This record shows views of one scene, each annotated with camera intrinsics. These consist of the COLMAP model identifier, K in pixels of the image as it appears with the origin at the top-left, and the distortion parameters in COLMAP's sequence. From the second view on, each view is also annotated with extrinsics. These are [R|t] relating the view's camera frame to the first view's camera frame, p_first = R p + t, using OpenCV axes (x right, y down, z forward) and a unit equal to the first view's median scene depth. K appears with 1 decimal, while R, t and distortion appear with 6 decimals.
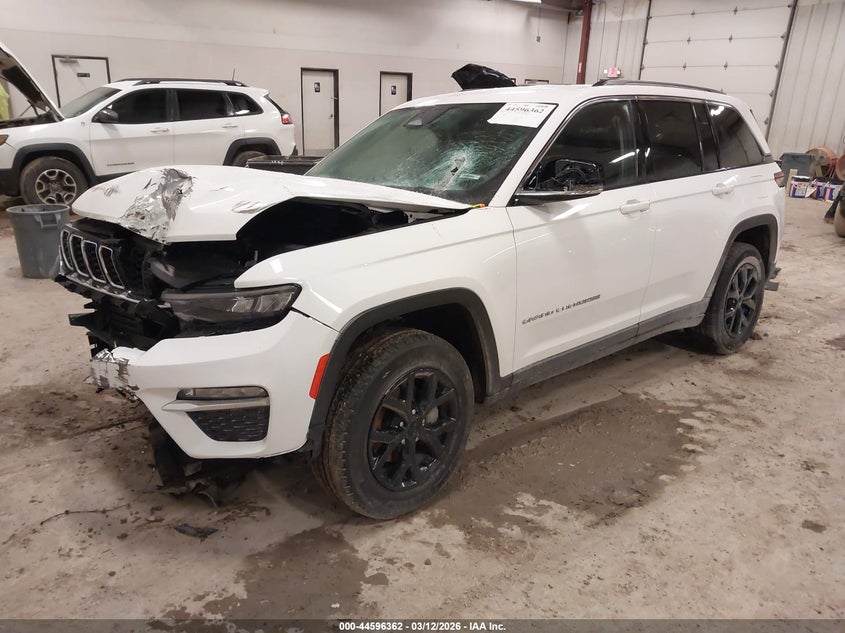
lens RADIAL K [[646.3, 0, 416.6], [0, 646.3, 316.9], [0, 0, 1]] dist [0.029487, 0.000249]
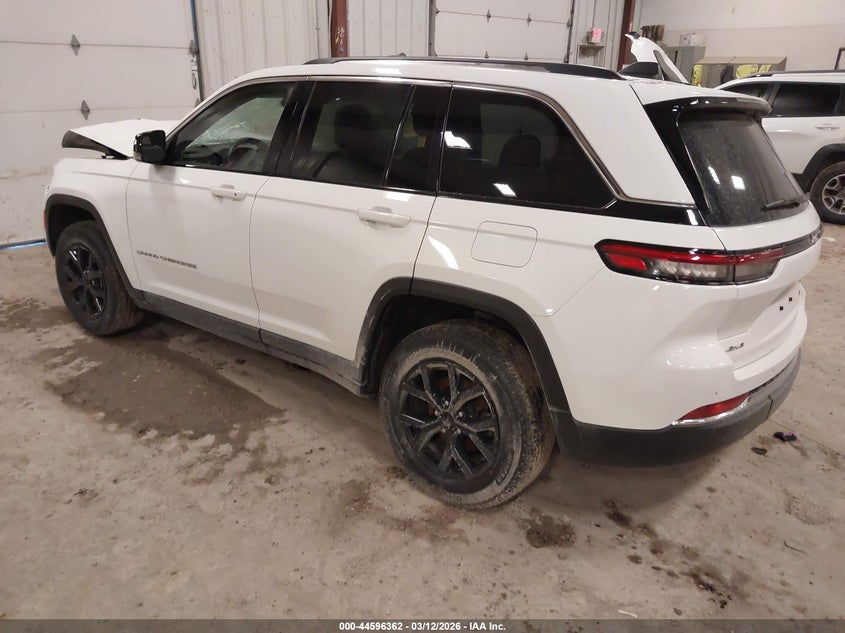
lens RADIAL K [[646.3, 0, 415.8], [0, 646.3, 316.5], [0, 0, 1]] dist [0.029487, 0.000249]
pose [[0.187652, 0.316879, -0.929717, 1.367801], [-0.319723, 0.914690, 0.247225, -0.336618], [0.928743, 0.250860, 0.272957, 1.067183]]
